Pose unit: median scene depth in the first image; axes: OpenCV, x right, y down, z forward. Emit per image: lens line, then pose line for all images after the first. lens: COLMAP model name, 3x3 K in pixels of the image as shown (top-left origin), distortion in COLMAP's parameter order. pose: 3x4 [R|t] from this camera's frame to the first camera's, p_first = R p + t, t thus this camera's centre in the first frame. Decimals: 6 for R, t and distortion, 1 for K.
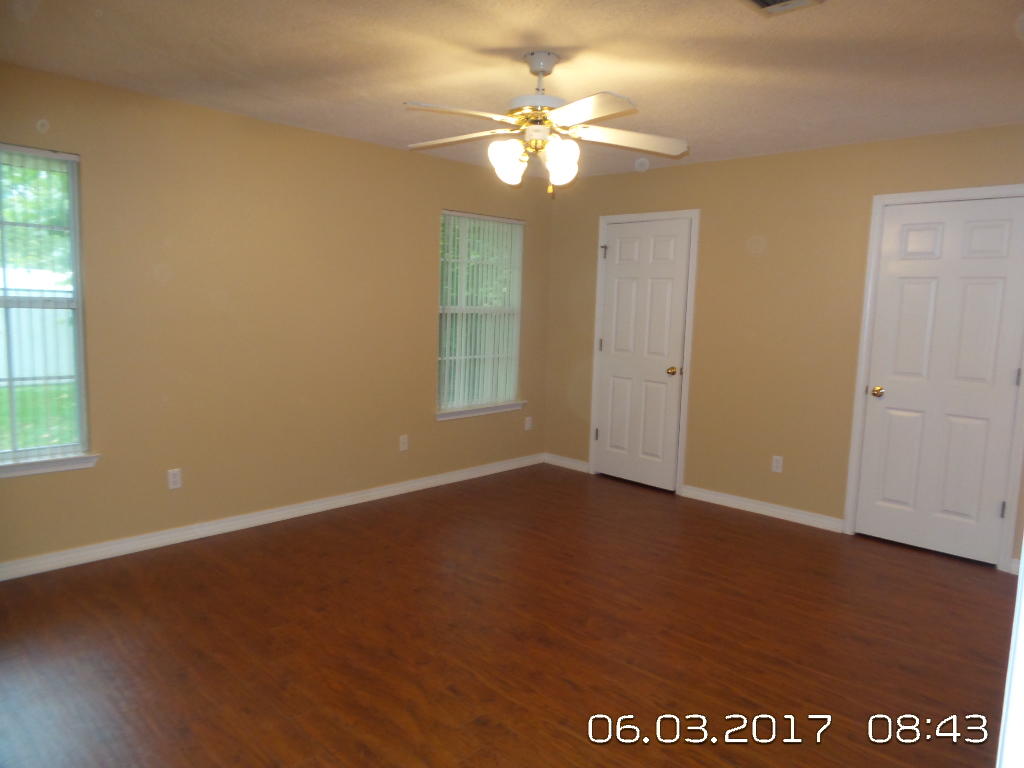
lens RADIAL K [[711.7, 0, 511.3], [0, 711.7, 390.4], [0, 0, 1]] dist [-0.004517, 0.027922]
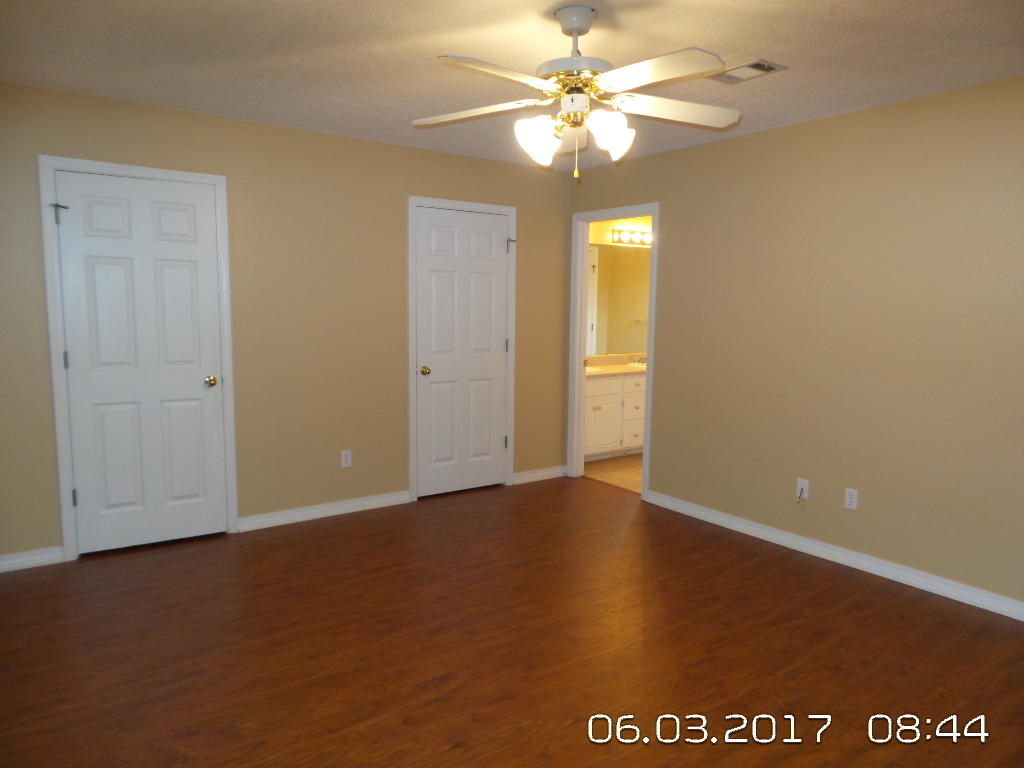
lens RADIAL K [[711.7, 0, 511.3], [0, 711.7, 390.4], [0, 0, 1]] dist [-0.004517, 0.027922]
pose [[0.154319, -0.136405, 0.978560, -0.578351], [0.123103, 0.985361, 0.117939, -0.082706], [-0.980322, 0.102263, 0.168852, 0.668253]]
